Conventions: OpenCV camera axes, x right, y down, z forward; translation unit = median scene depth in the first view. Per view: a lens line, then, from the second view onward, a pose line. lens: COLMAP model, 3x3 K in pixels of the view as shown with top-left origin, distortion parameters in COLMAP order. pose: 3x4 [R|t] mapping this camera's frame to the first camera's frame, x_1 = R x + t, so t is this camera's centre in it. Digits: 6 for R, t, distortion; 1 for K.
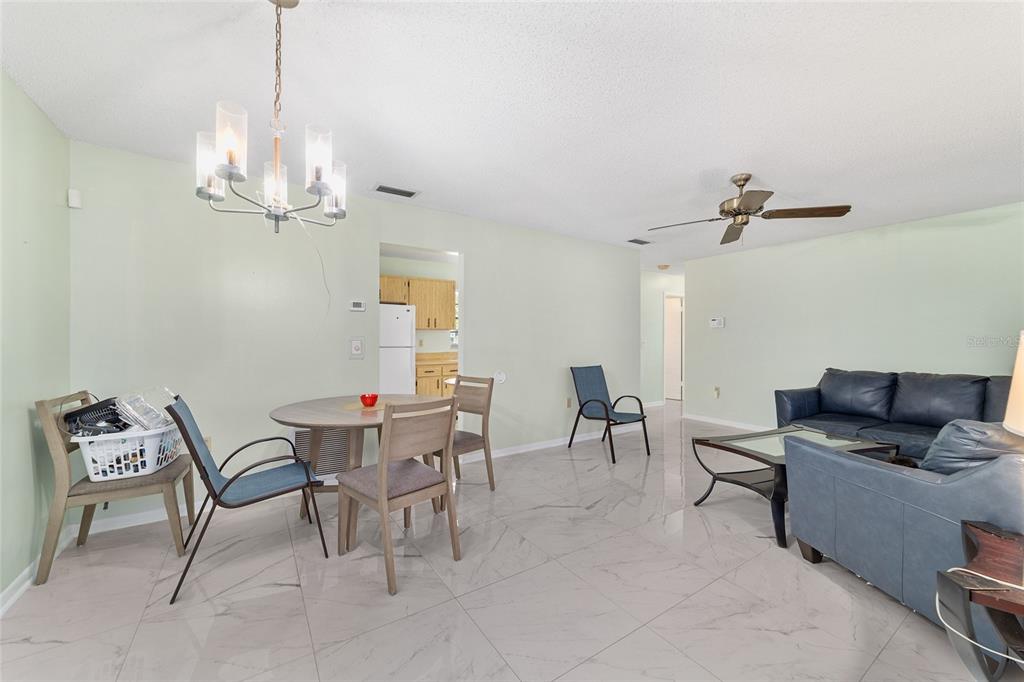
lens RADIAL K [[397.6, 0, 509.6], [0, 397.6, 336.4], [0, 0, 1]] dist [-0.003732, 0.002024]
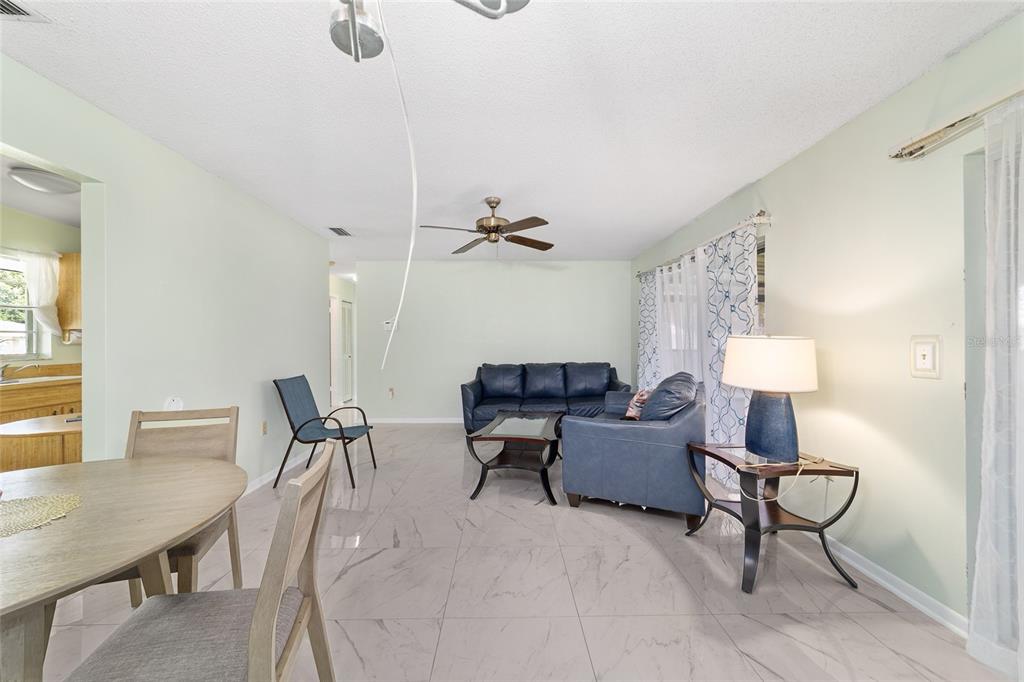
lens RADIAL K [[397.6, 0, 510.6], [0, 397.6, 339.8], [0, 0, 1]] dist [-0.003732, 0.002024]
pose [[0.537068, -0.000954, 0.843539, -0.274829], [-0.000061, 0.999999, 0.001169, 0.000781], [-0.843539, -0.000680, 0.537067, 0.259461]]
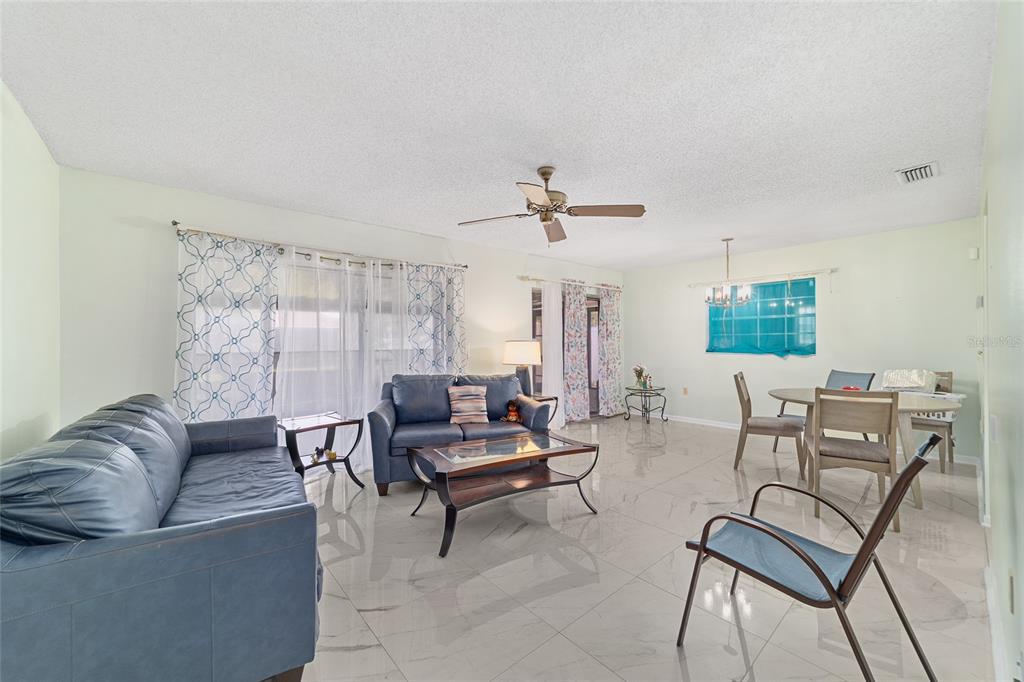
lens RADIAL K [[397.6, 0, 511.1], [0, 397.6, 338.5], [0, 0, 1]] dist [-0.003732, 0.002024]
pose [[-0.991398, 0.005978, -0.130742, 0.607228], [0.008303, 0.999817, -0.017240, 0.008796], [0.130615, -0.018177, -0.991267, 1.462295]]
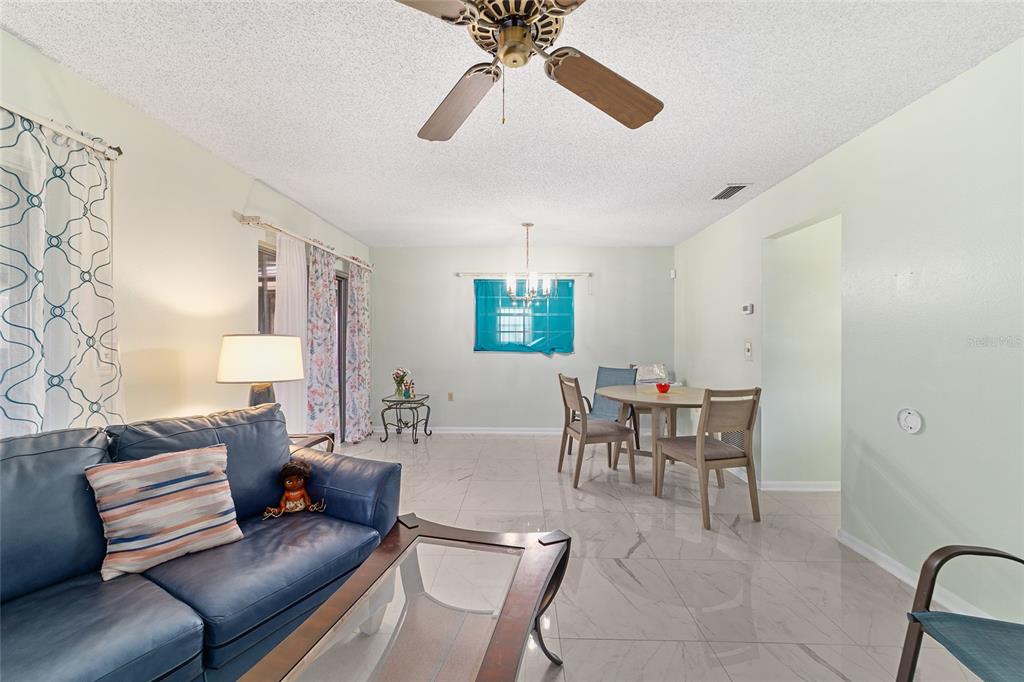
lens RADIAL K [[397.6, 0, 512.7], [0, 397.6, 337.8], [0, 0, 1]] dist [-0.003732, 0.002024]
pose [[-0.573951, -0.003459, -0.818883, 0.702045], [0.004159, 0.999966, -0.007139, 0.005628], [0.818879, -0.007504, -0.573917, 0.937726]]
